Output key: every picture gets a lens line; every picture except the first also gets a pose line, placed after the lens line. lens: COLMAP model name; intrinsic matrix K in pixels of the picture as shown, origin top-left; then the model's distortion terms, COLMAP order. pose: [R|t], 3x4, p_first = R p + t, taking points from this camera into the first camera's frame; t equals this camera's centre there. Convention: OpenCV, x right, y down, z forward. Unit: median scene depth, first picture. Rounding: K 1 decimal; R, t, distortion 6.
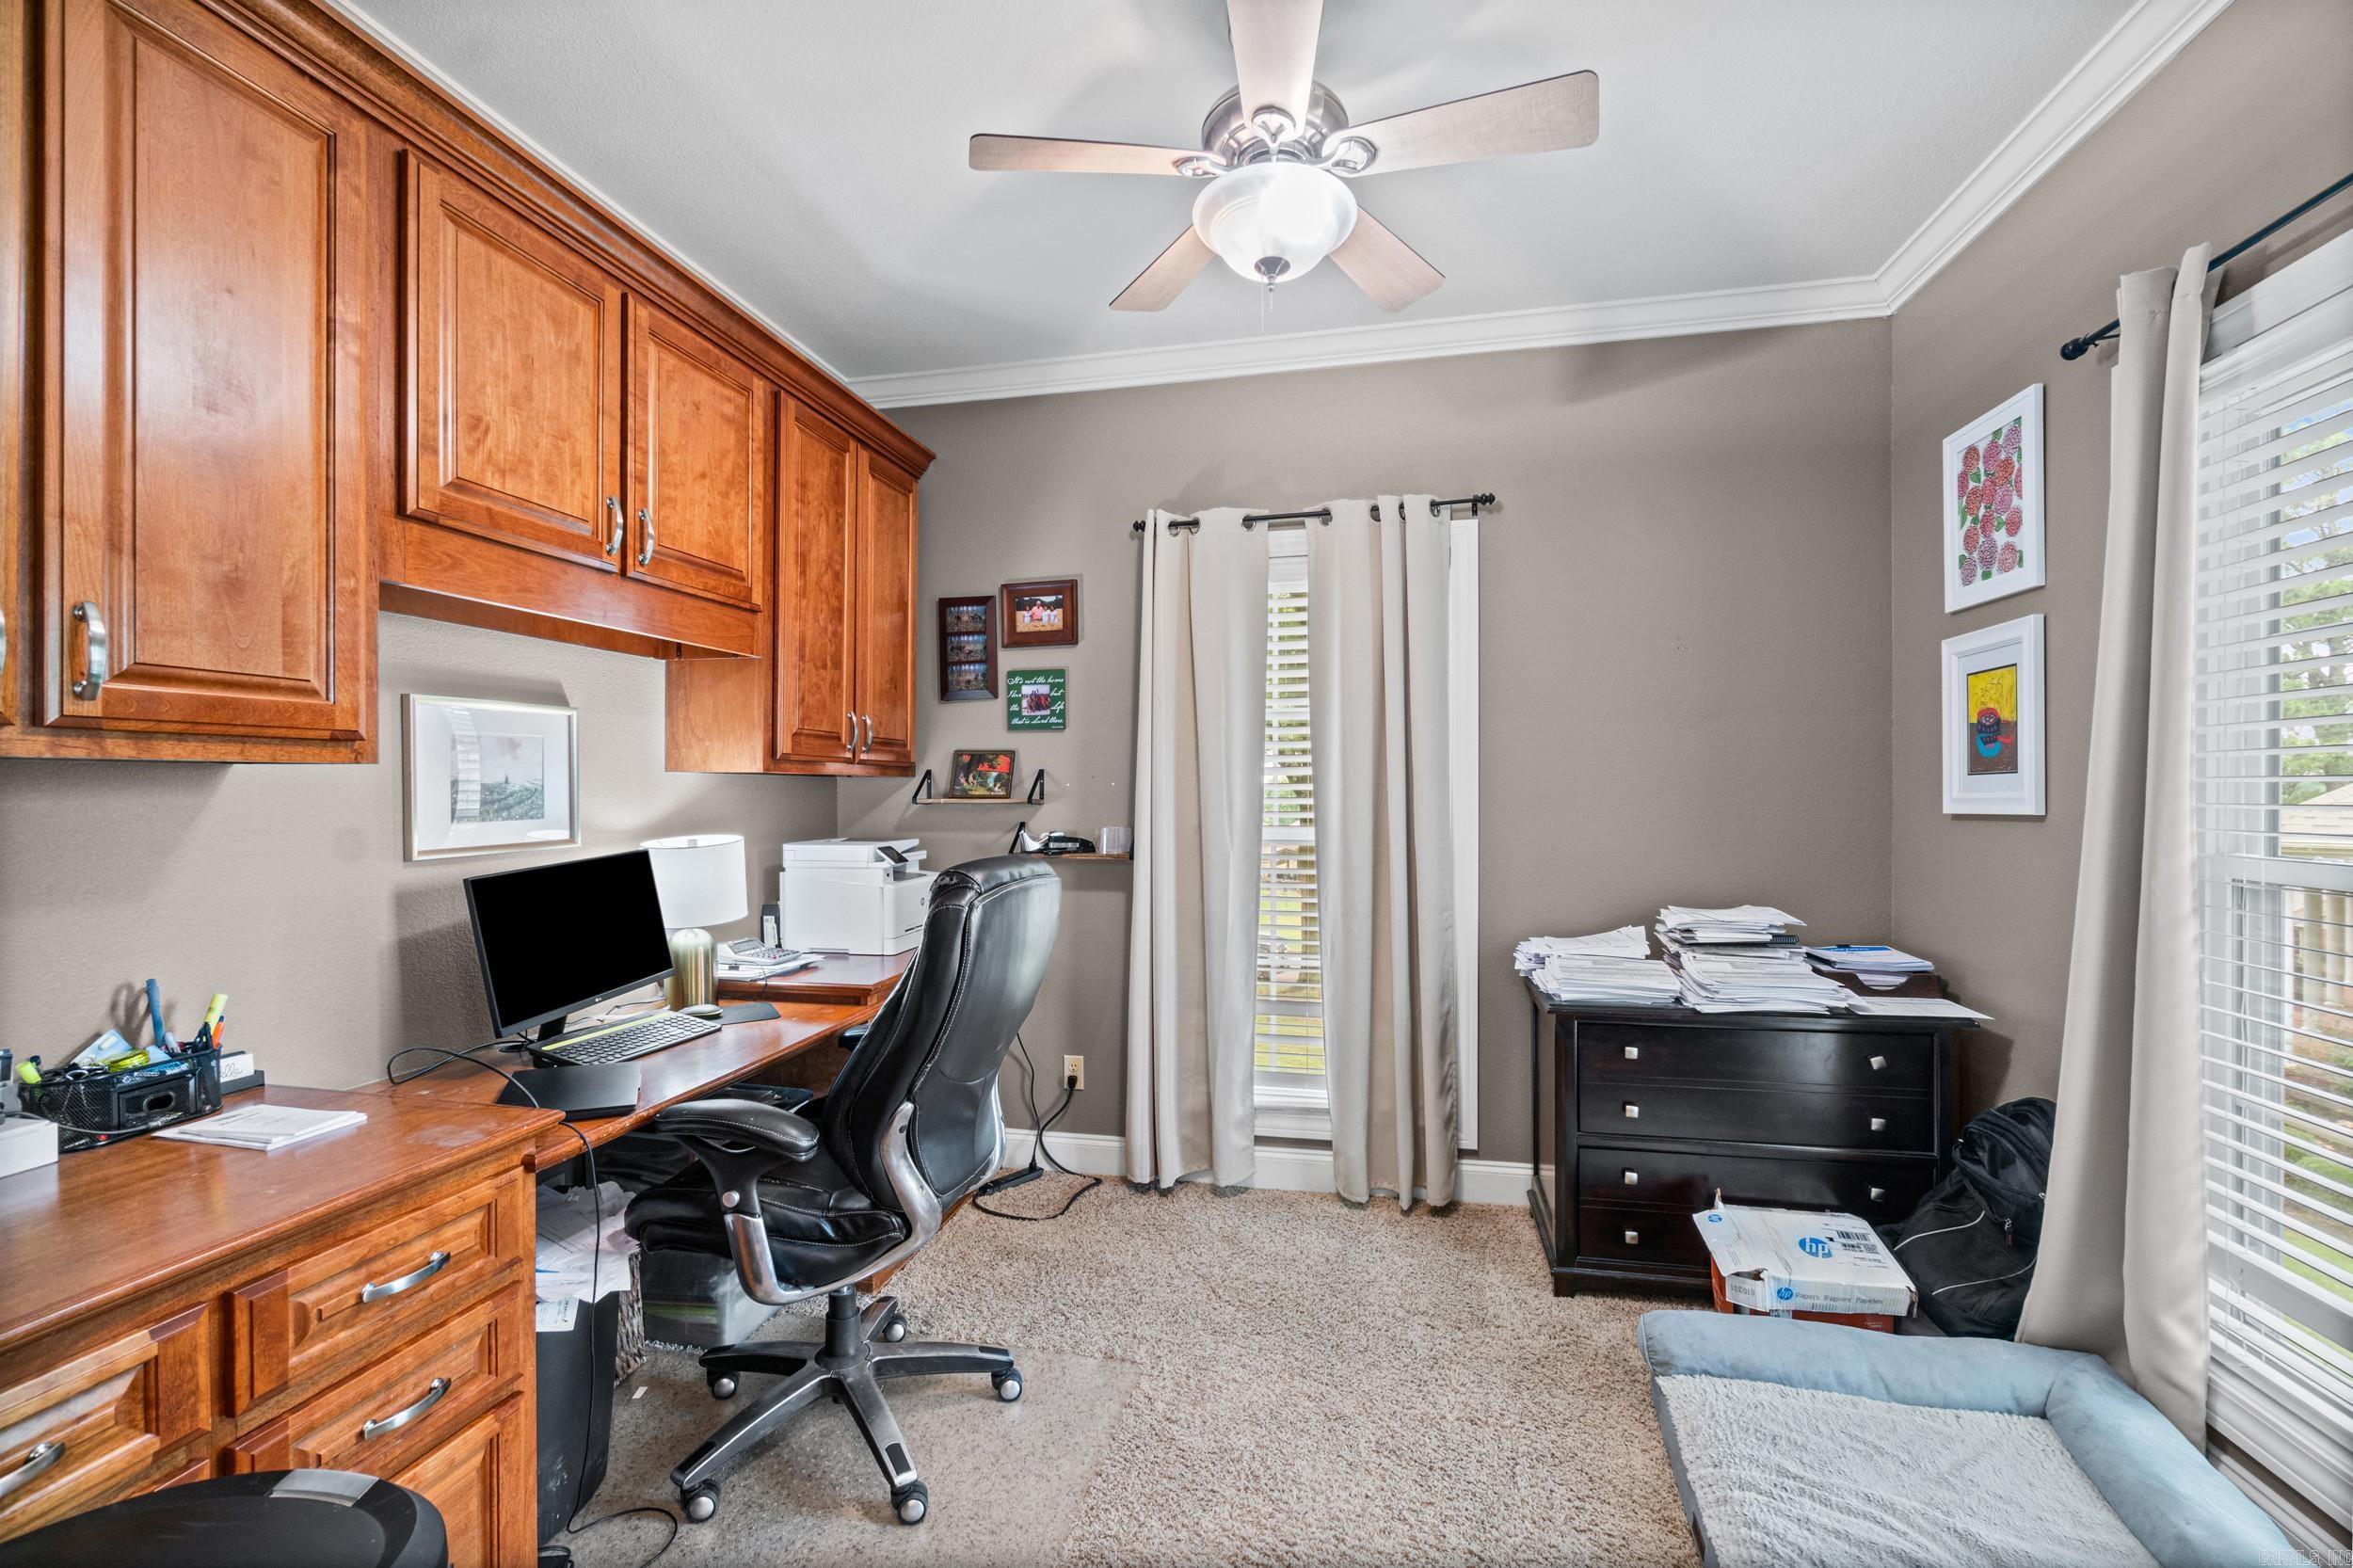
lens RADIAL K [[1021.5, 0, 1178.6], [0, 1021.5, 787.7], [0, 0, 1]] dist [0.000582, 0.000012]
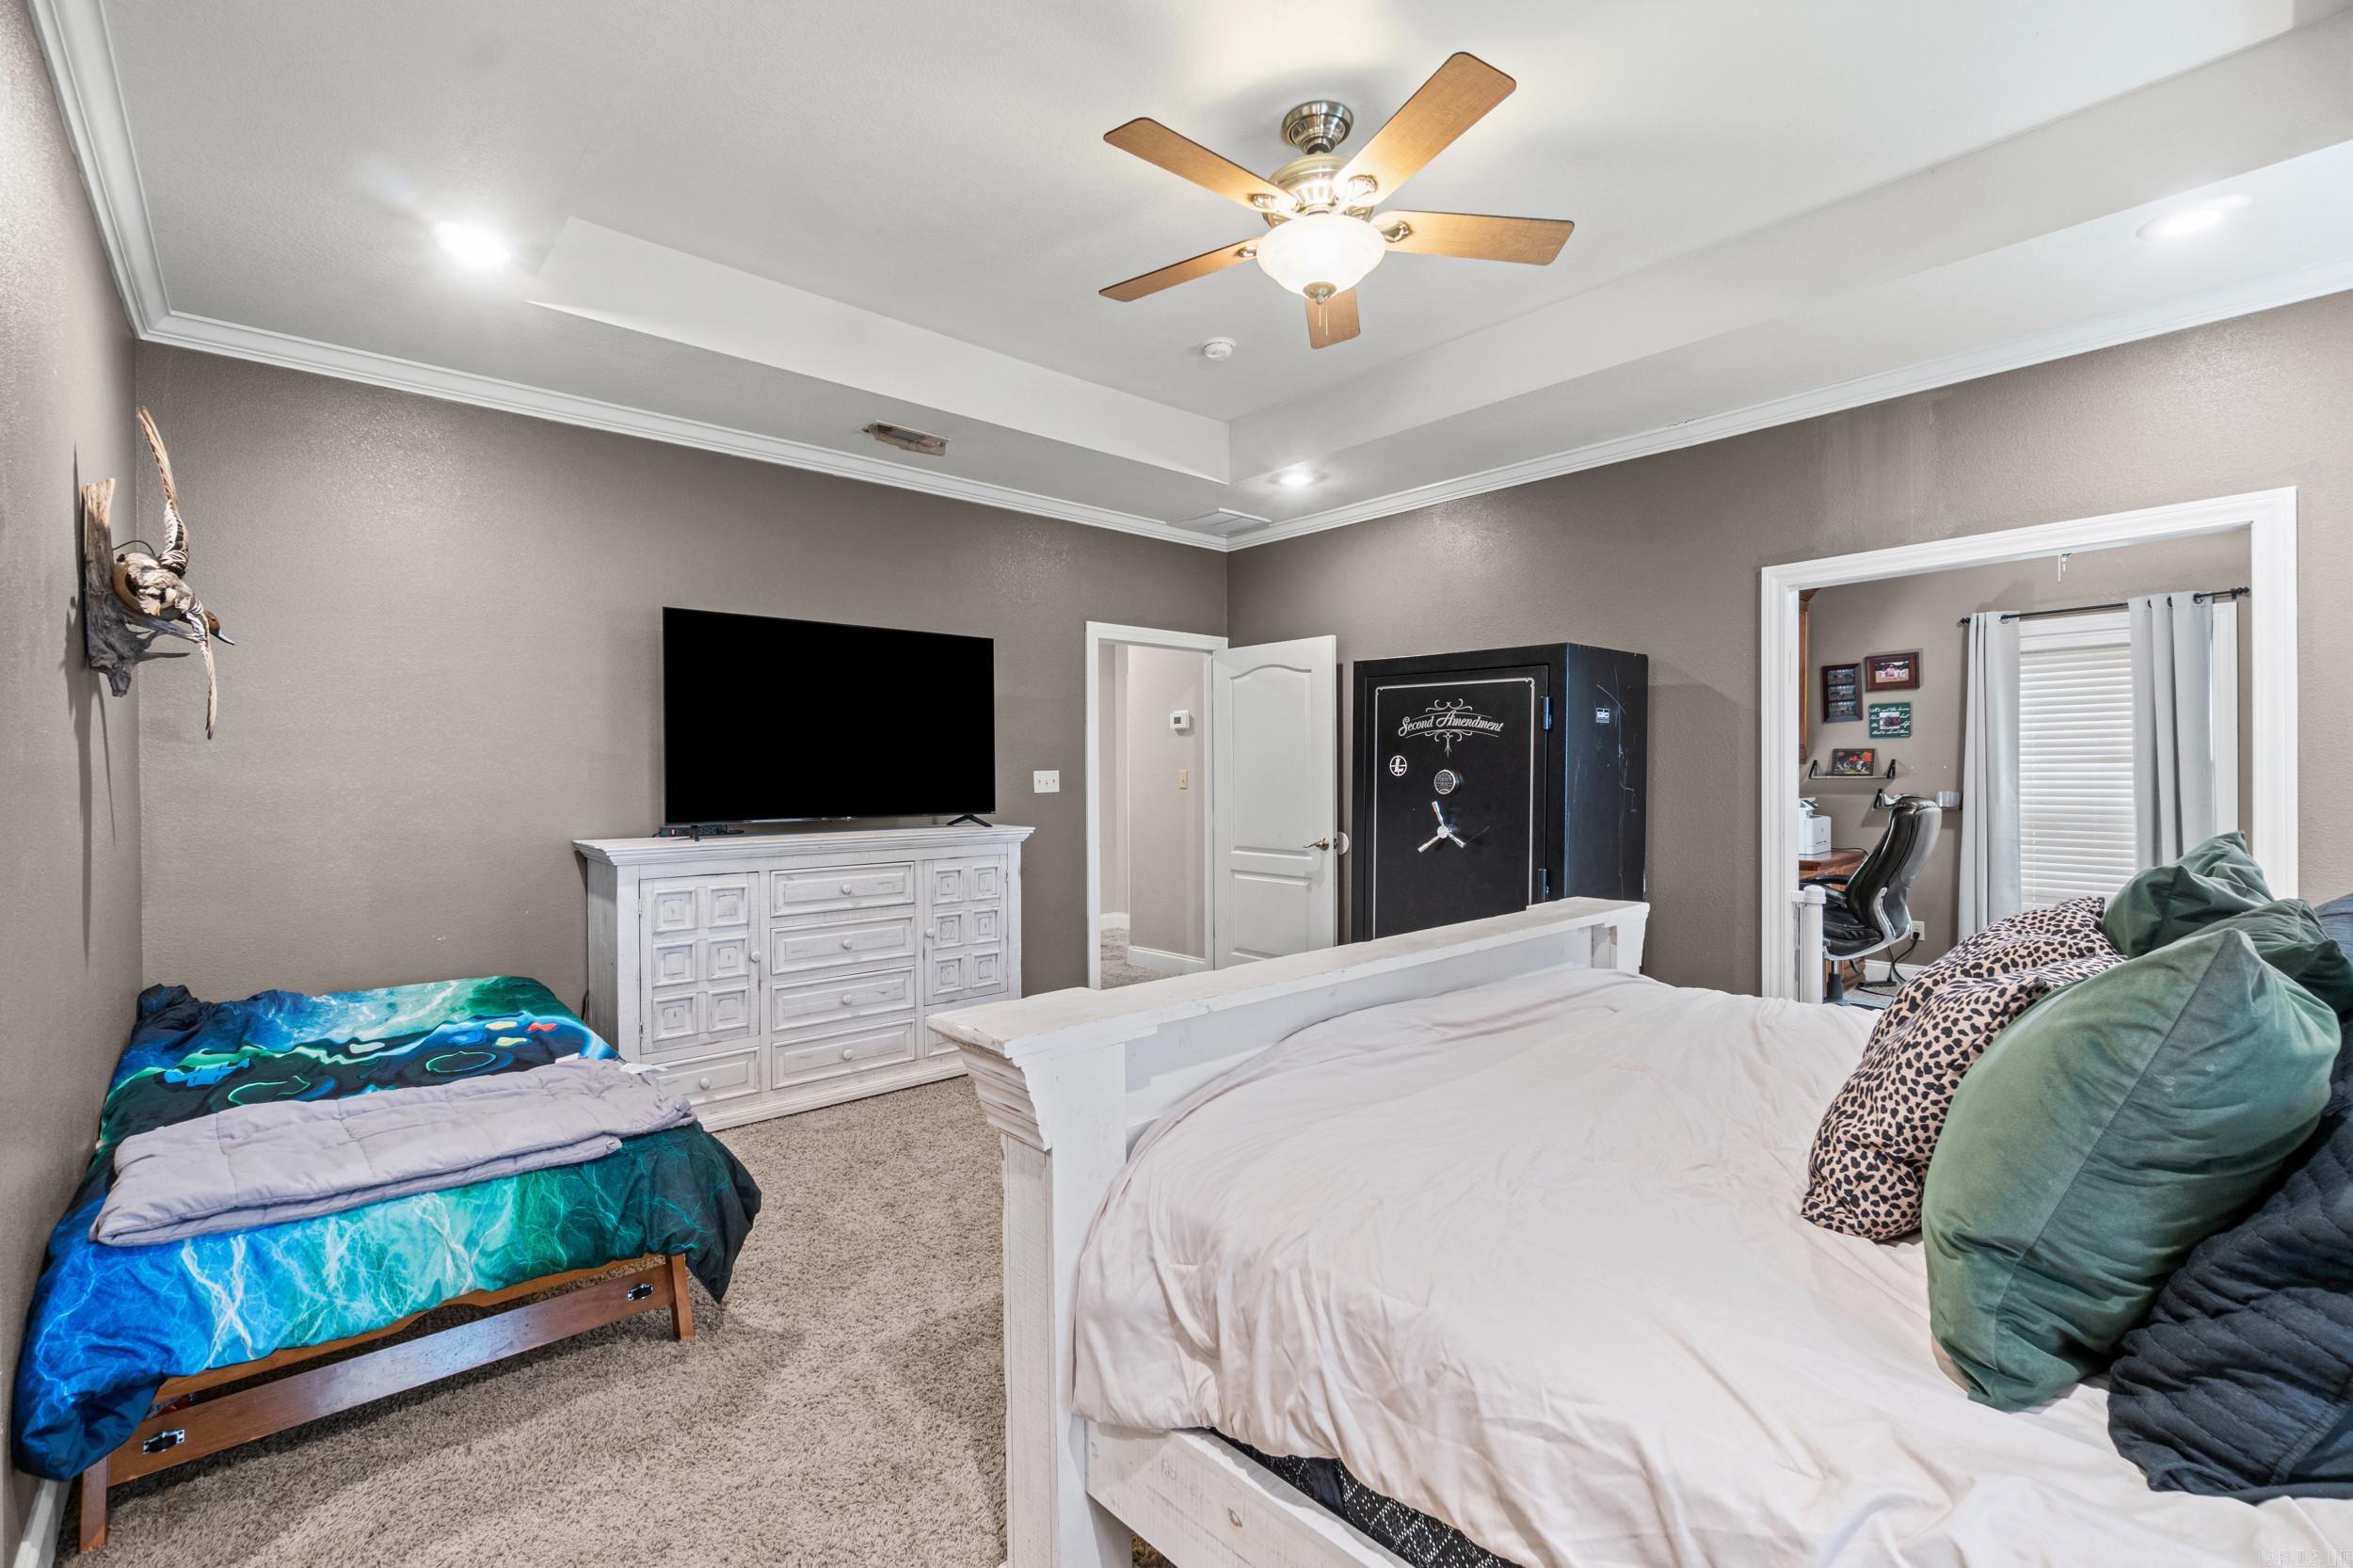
lens RADIAL K [[1021.5, 0, 1167.2], [0, 1021.5, 775.3], [0, 0, 1]] dist [0.000582, 0.000012]
pose [[0.810928, -0.000500, -0.585146, -0.118556], [0.002887, 0.999991, 0.003146, 0.000361], [0.585139, -0.004240, 0.810922, -1.180550]]
